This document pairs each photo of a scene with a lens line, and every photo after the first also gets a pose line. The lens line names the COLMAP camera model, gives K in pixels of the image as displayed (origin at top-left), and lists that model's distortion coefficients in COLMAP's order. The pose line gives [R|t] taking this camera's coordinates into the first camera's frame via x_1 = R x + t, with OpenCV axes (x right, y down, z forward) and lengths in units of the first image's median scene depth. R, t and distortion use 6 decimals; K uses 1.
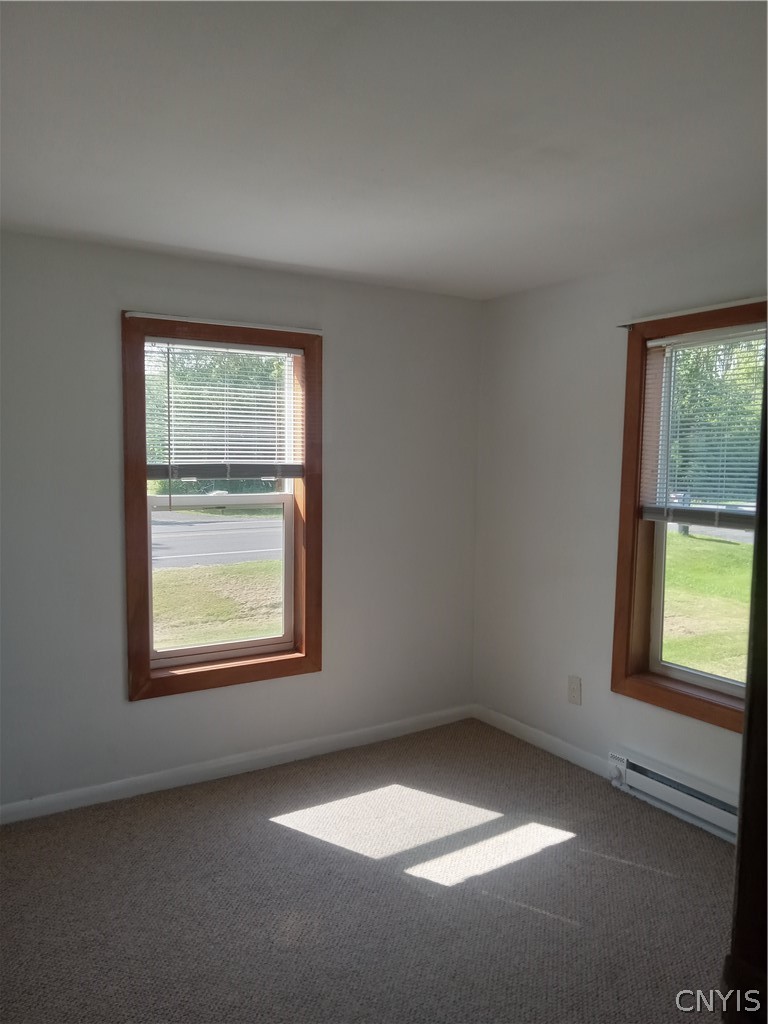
lens RADIAL K [[768.5, 0, 386.0], [0, 768.5, 519.3], [0, 0, 1]] dist [0.014110, -0.007616]
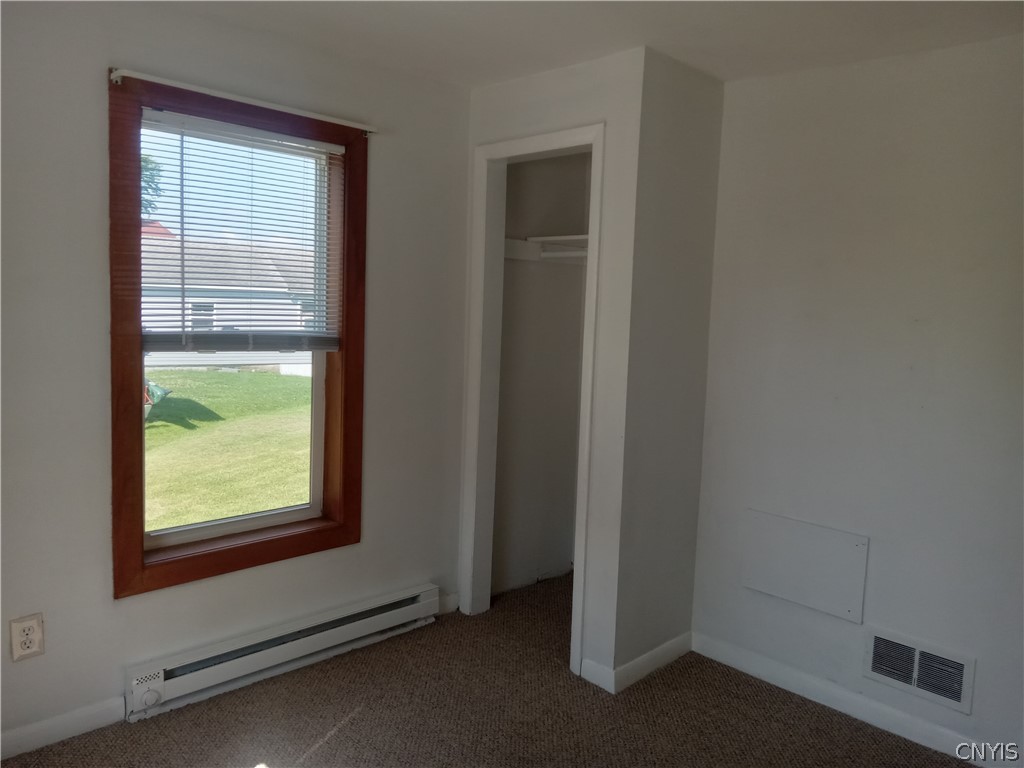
lens RADIAL K [[768.5, 0, 514.2], [0, 768.5, 374.2], [0, 0, 1]] dist [0.014110, -0.007616]
pose [[-0.213665, -0.115505, 0.970054, -0.480066], [0.037261, 0.991299, 0.126242, -0.061380], [-0.976196, 0.063118, -0.207502, 0.834840]]
